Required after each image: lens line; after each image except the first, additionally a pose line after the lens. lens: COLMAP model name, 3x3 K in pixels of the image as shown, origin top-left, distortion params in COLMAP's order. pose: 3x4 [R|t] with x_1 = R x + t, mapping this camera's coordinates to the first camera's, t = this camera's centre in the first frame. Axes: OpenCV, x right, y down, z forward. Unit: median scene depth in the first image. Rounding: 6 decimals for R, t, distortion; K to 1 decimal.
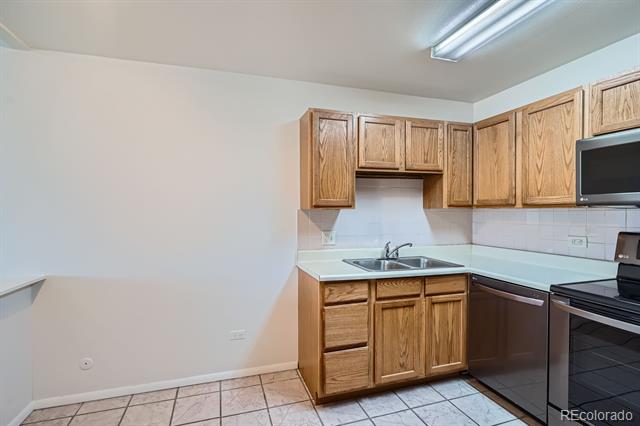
lens RADIAL K [[306.6, 0, 319.1], [0, 306.6, 214.0], [0, 0, 1]] dist [-0.007518, 0.000465]
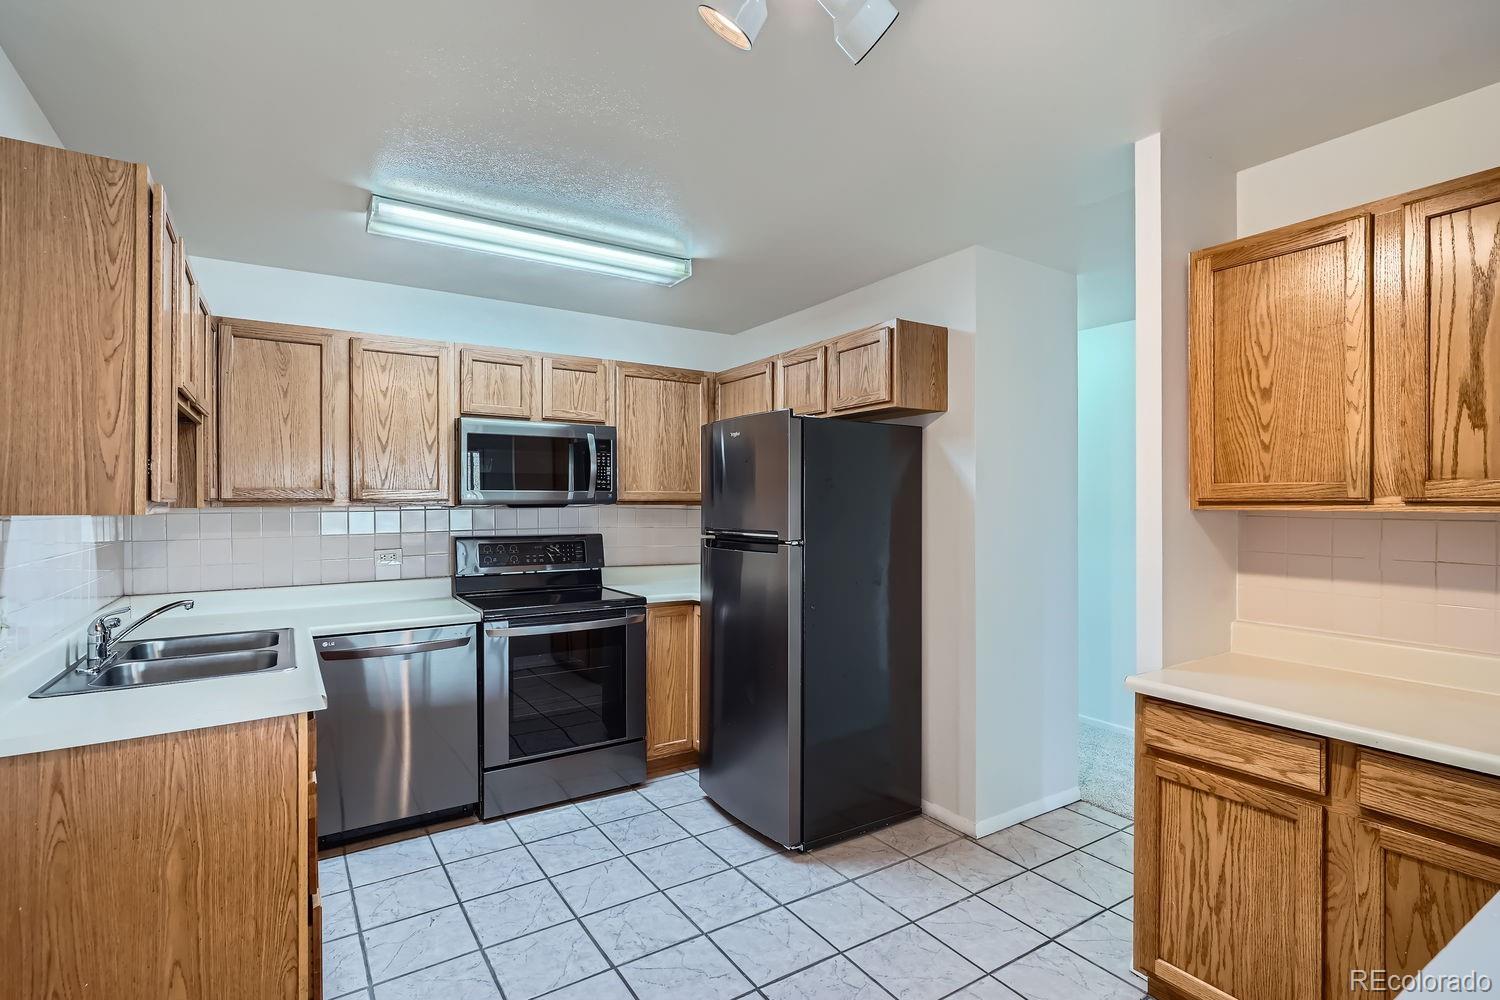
lens RADIAL K [[718.5, 0, 748.8], [0, 718.5, 501.5], [0, 0, 1]] dist [-0.007518, 0.000465]
pose [[-0.261913, 0.001980, 0.965090, -0.831423], [0.014149, 0.999898, 0.001789, -0.021703], [-0.964988, 0.014124, -0.261914, 0.618637]]
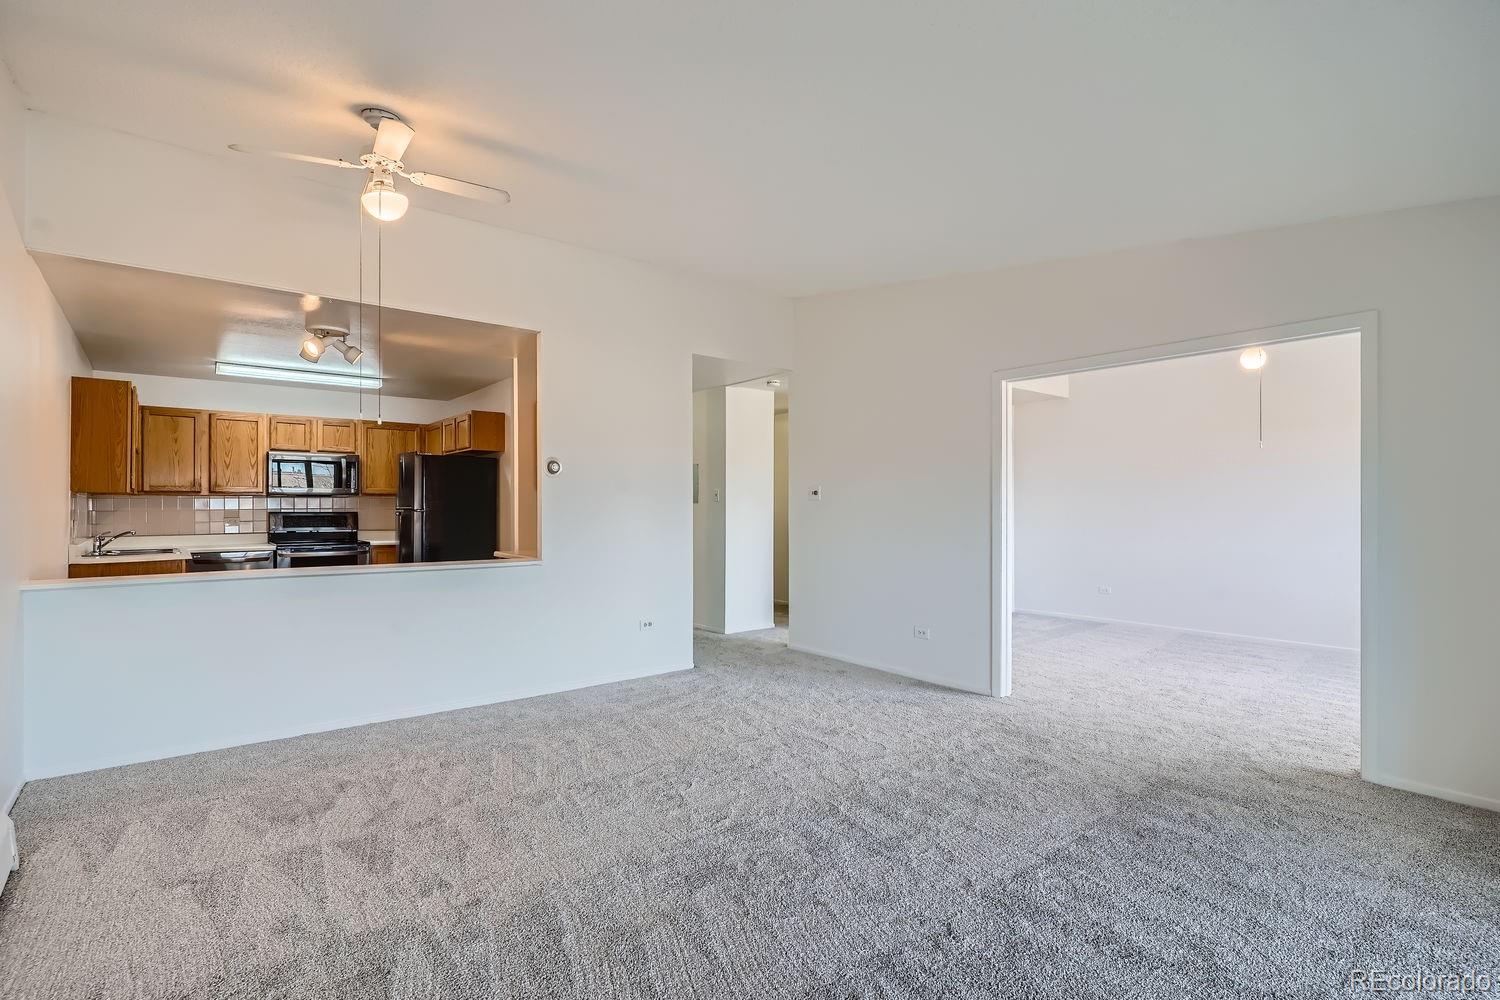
lens RADIAL K [[718.5, 0, 750.6], [0, 718.5, 496.8], [0, 0, 1]] dist [-0.007518, 0.000465]
pose [[-0.370953, 0.013544, 0.928553, -2.642645], [0.012905, 0.999872, -0.009428, 0.038600], [-0.928562, 0.008486, -0.371080, 0.082453]]
